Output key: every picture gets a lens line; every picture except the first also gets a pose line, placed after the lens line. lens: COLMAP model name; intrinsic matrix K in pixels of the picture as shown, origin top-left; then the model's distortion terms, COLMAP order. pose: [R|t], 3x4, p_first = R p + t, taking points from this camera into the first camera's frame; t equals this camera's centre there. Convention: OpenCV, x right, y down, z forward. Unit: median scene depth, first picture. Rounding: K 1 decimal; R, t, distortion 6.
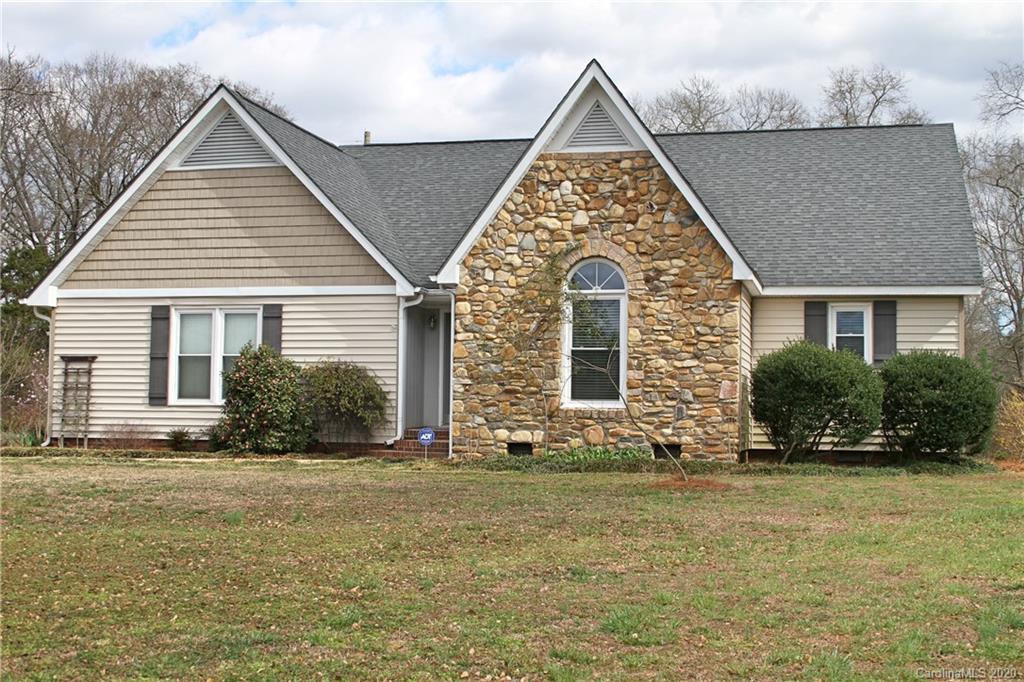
lens RADIAL K [[1274.4, 0, 512.0], [0, 1274.4, 341.0], [0, 0, 1]] dist [-0.007637, -0.015593]
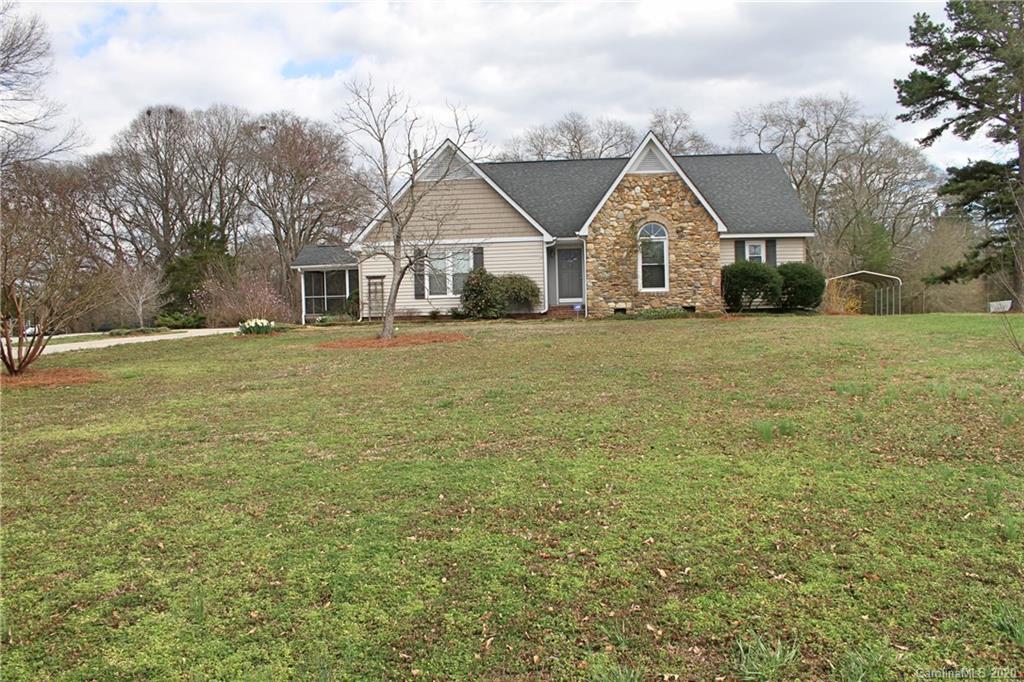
lens RADIAL K [[802.0, 0, 482.8], [0, 802.0, 342.0], [0, 0, 1]] dist [-0.103028, 0.004587]
pose [[0.991738, -0.040751, 0.121632, -0.387156], [0.028875, 0.994782, 0.097854, -0.003405], [-0.124985, -0.093534, 0.987740, -0.315937]]
